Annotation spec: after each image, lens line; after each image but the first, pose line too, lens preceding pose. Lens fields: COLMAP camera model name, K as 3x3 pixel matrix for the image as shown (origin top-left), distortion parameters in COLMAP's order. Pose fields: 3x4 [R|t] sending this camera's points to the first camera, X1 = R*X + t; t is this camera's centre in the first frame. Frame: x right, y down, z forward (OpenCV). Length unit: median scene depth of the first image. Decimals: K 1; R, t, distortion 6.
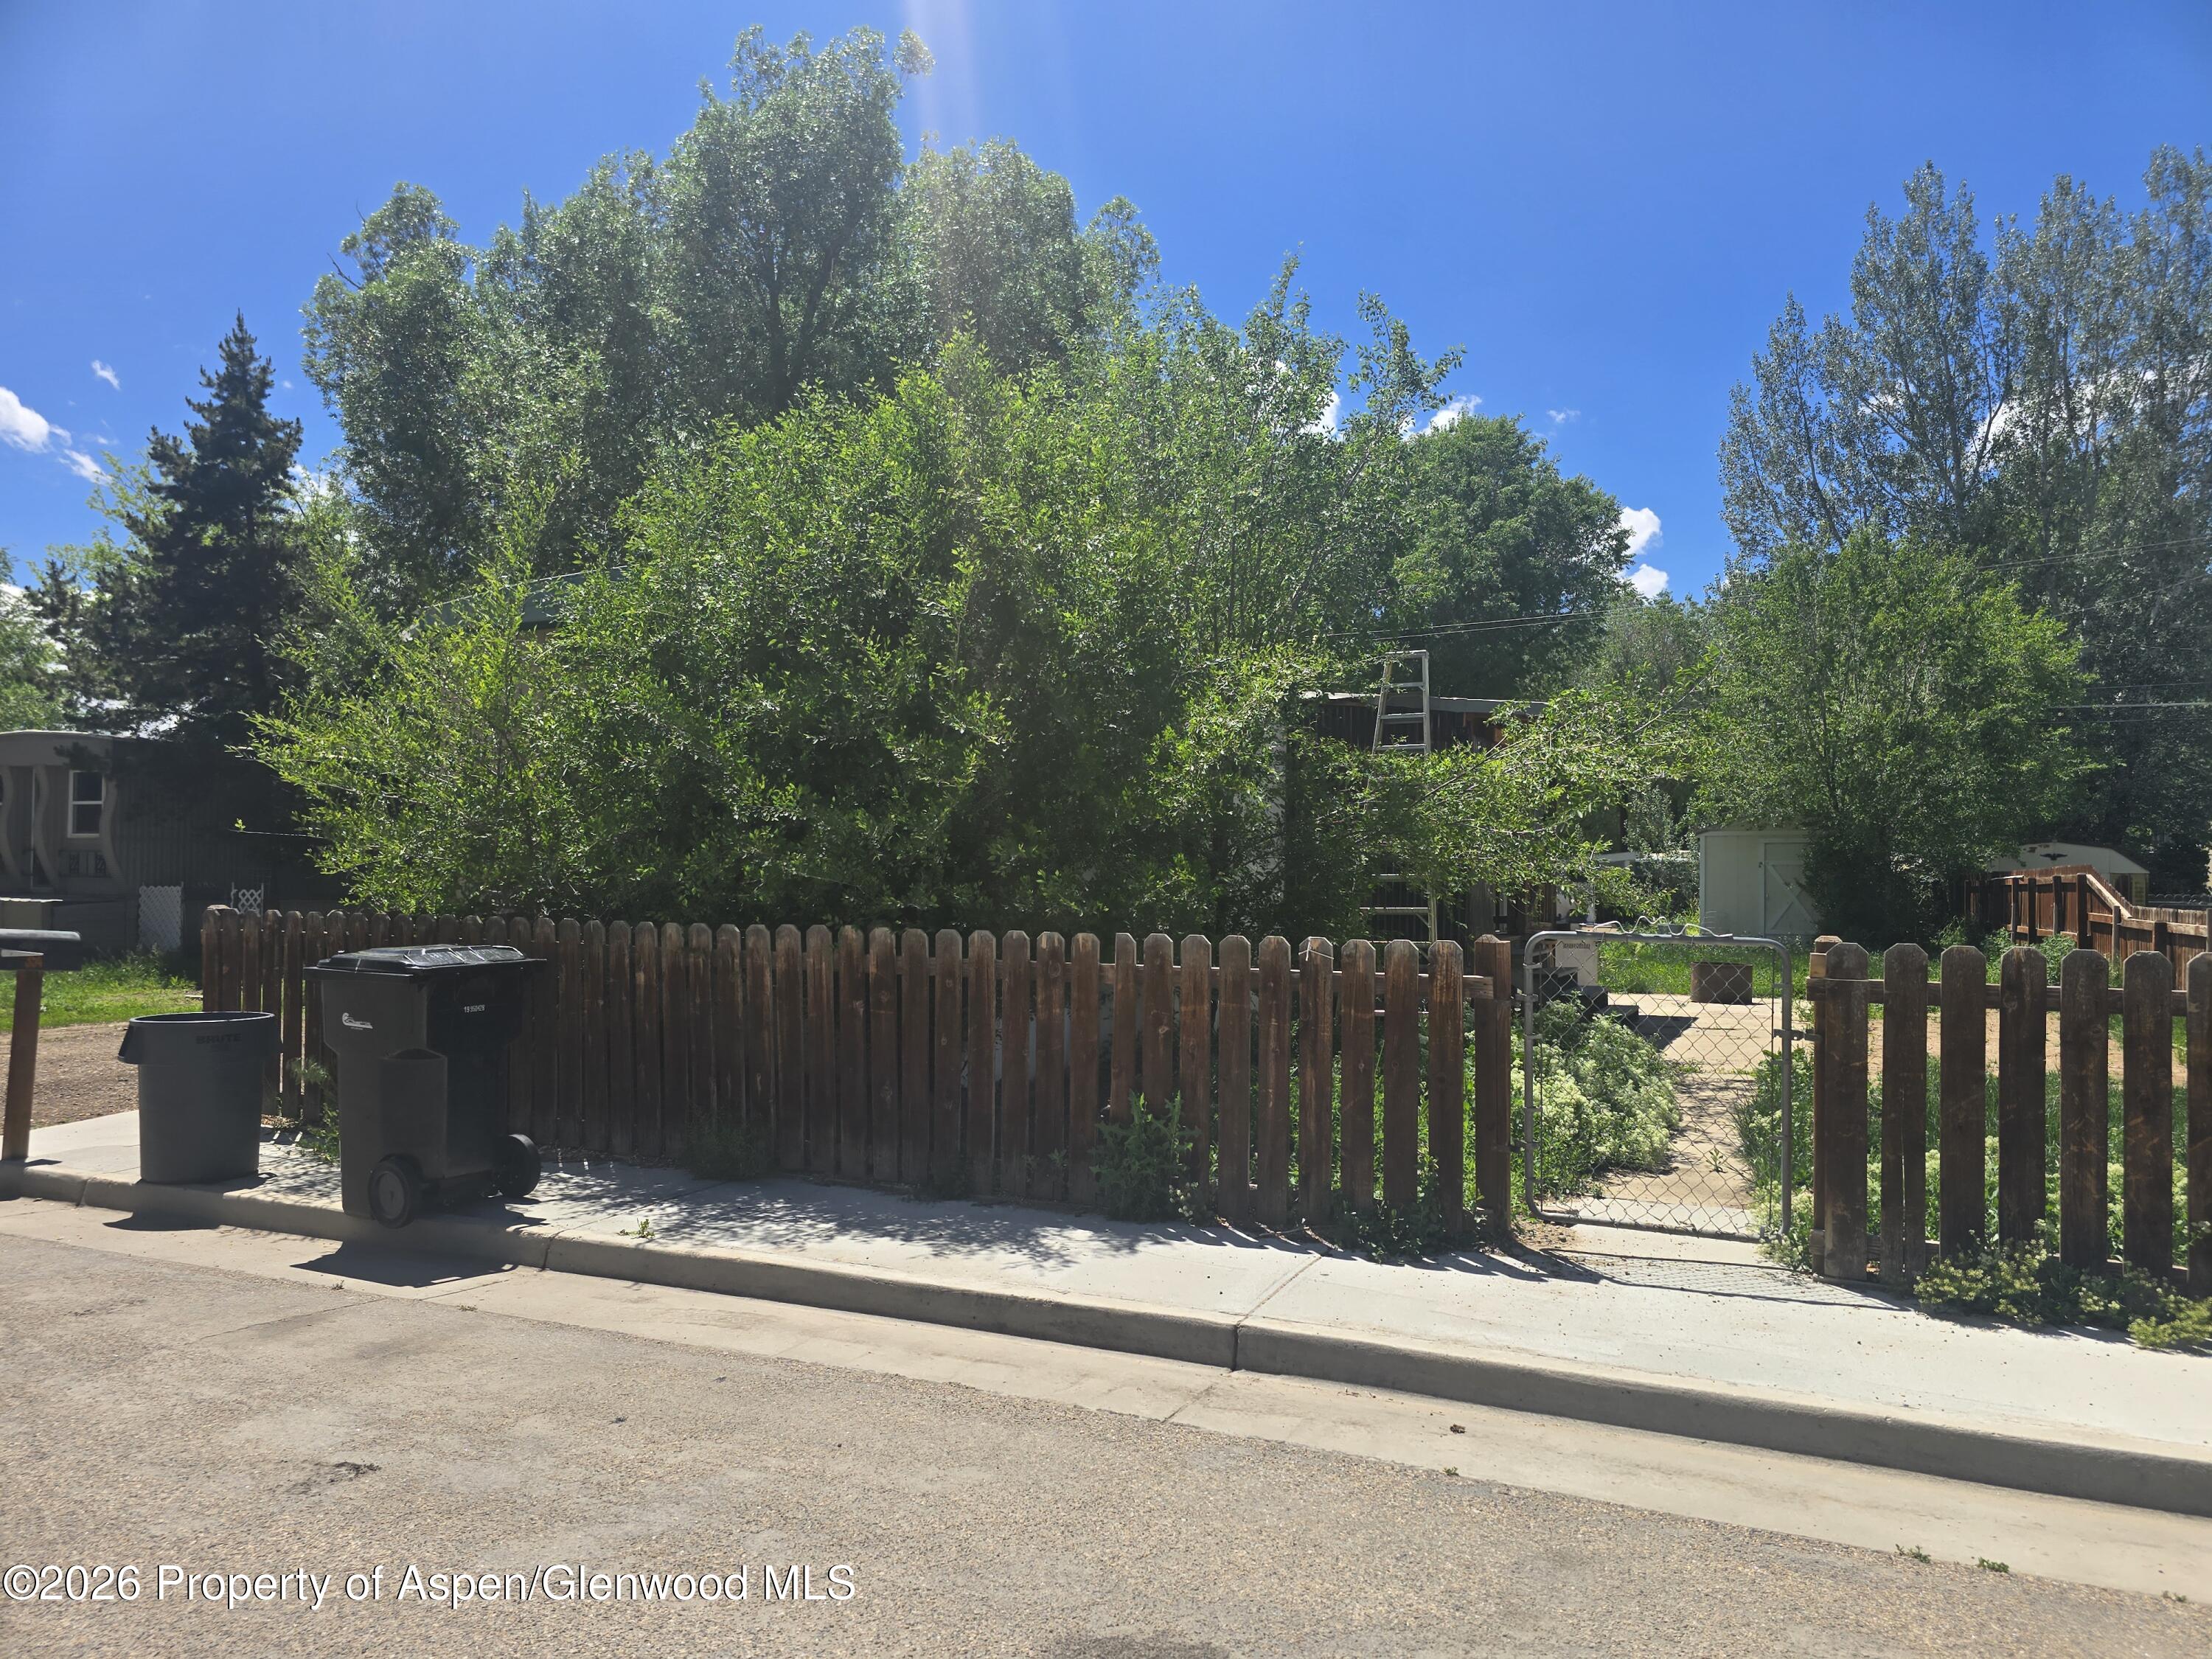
lens RADIAL K [[1465.4, 0, 1106.0], [0, 1465.4, 829.5], [0, 0, 1]] dist [0.059597, -0.056185]
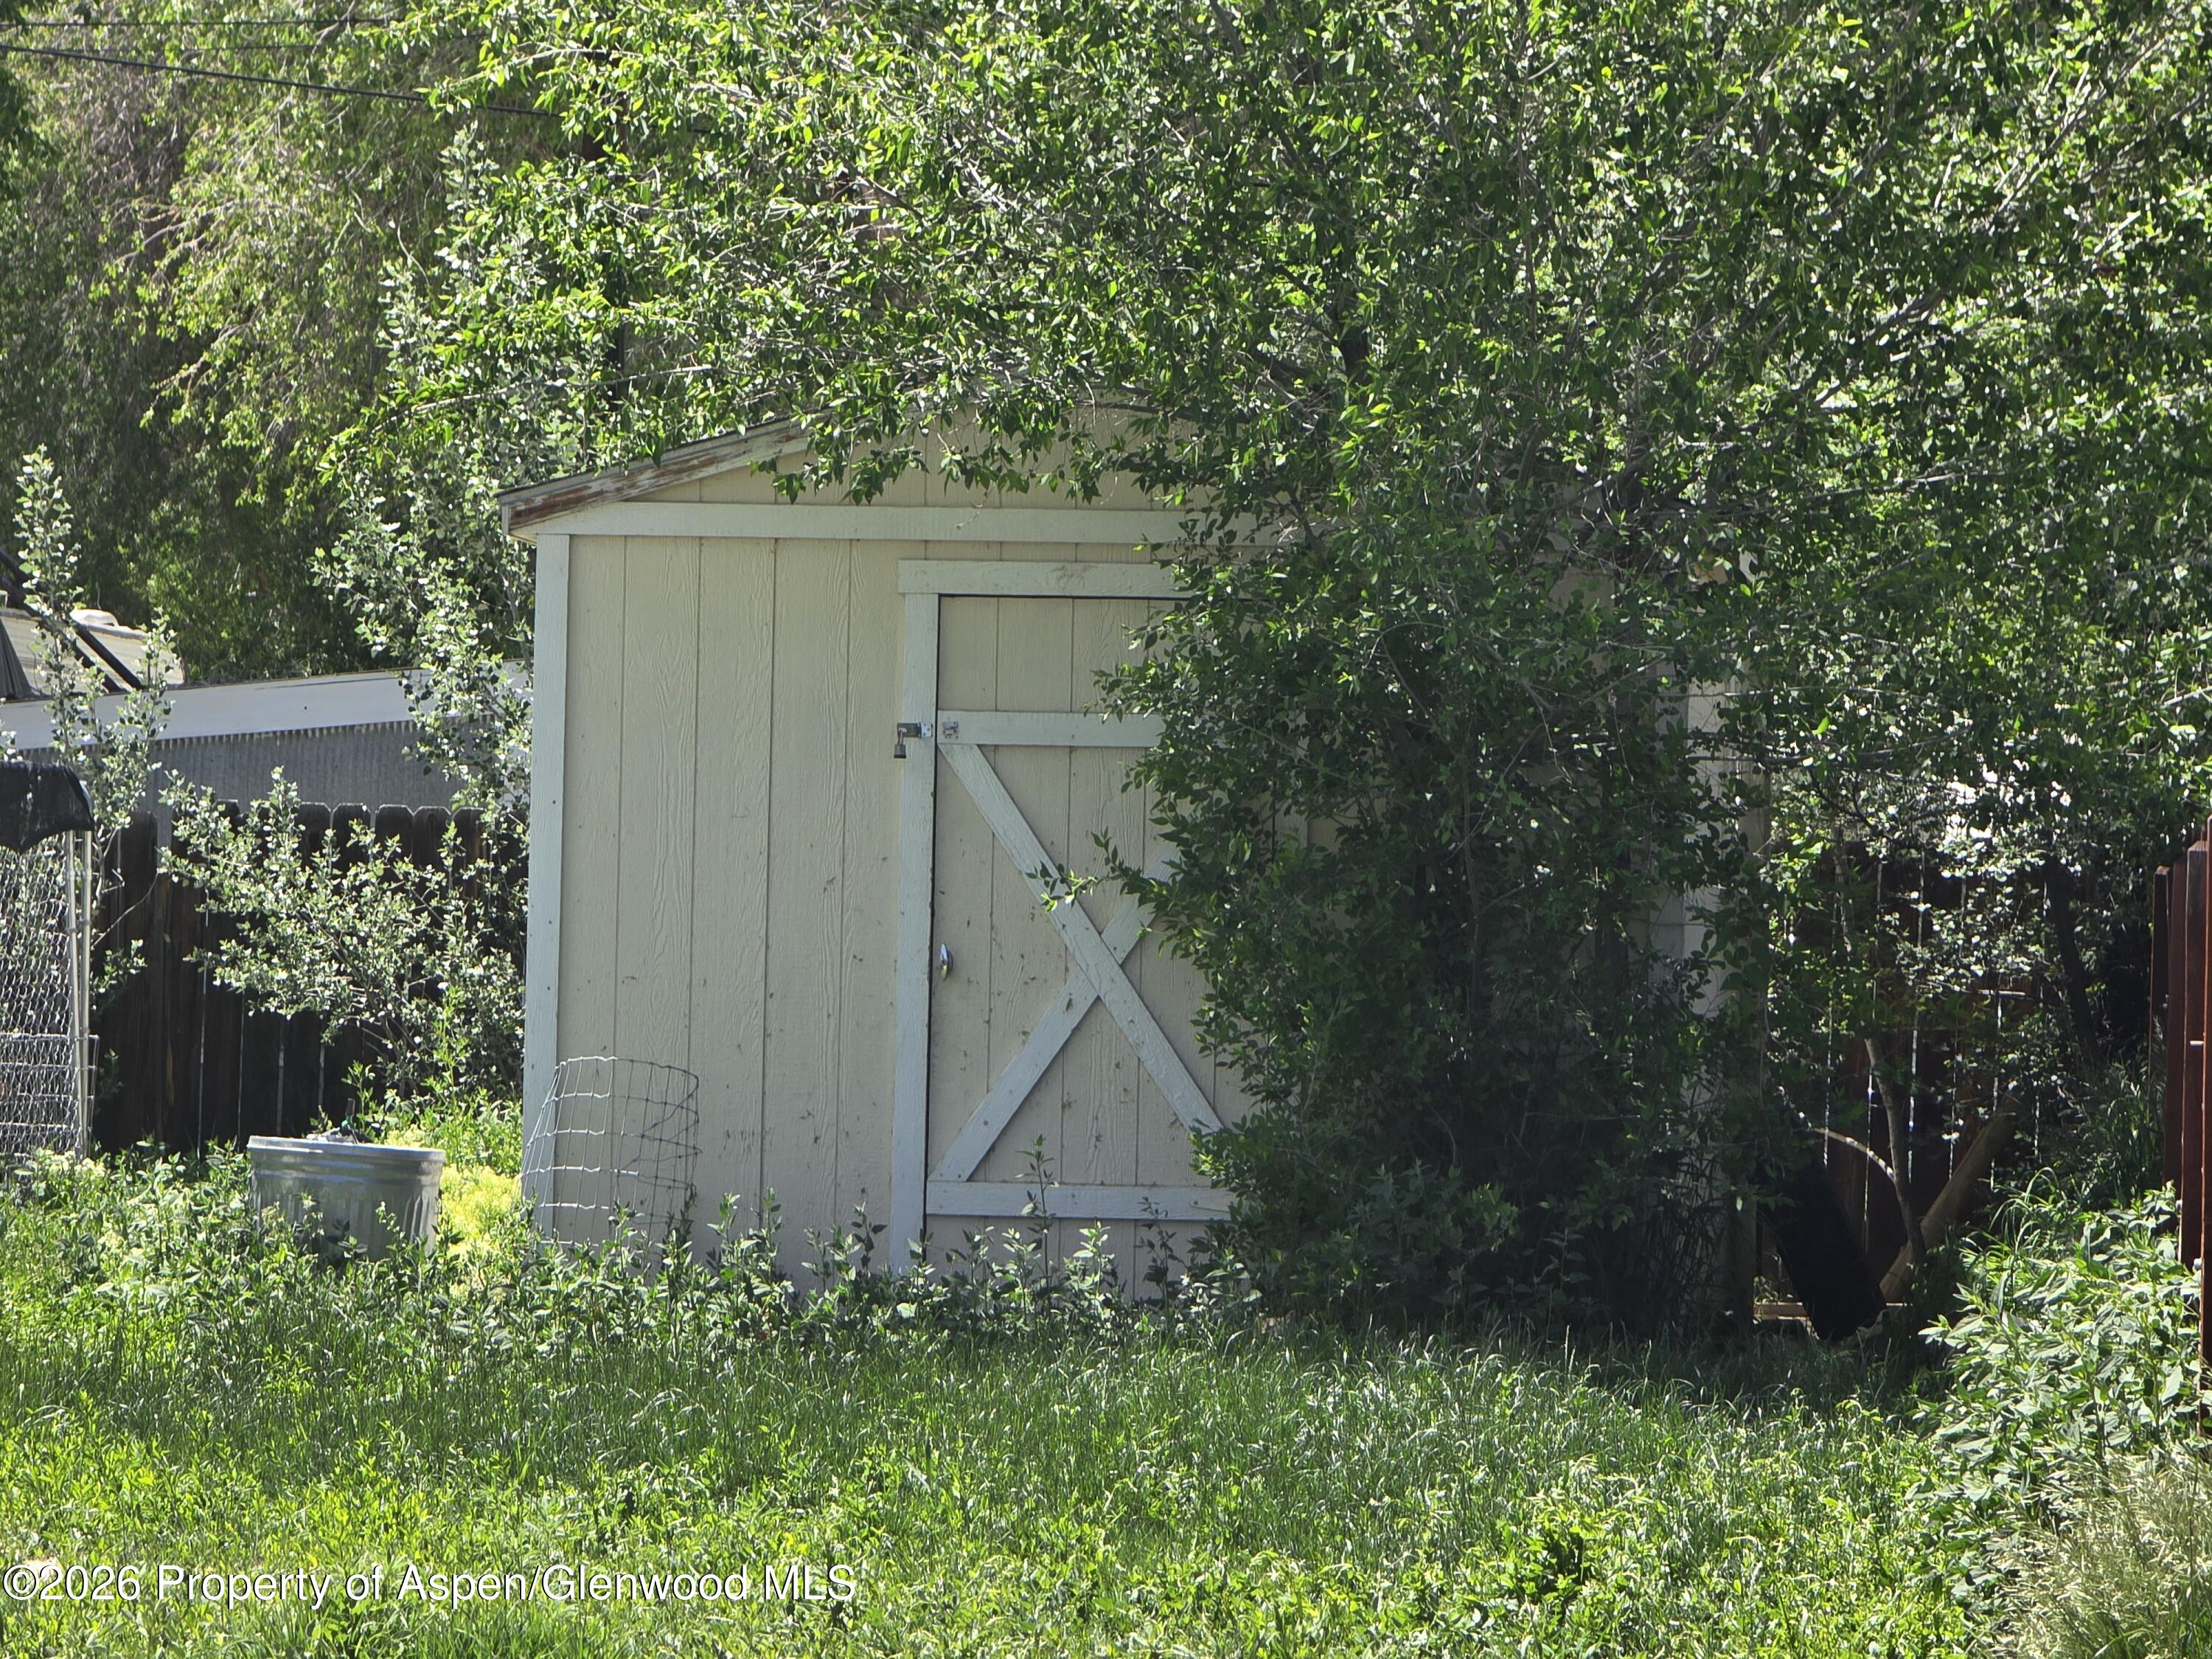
lens RADIAL K [[8817.4, 0, 1106.0], [0, 8817.4, 829.5], [0, 0, 1]] dist [0.026149, 2.780827]
pose [[0.958207, 0.020382, 0.285347, 0.215700], [-0.029468, 0.999185, 0.027582, 0.007880], [-0.284553, -0.034837, 0.958027, 0.160598]]
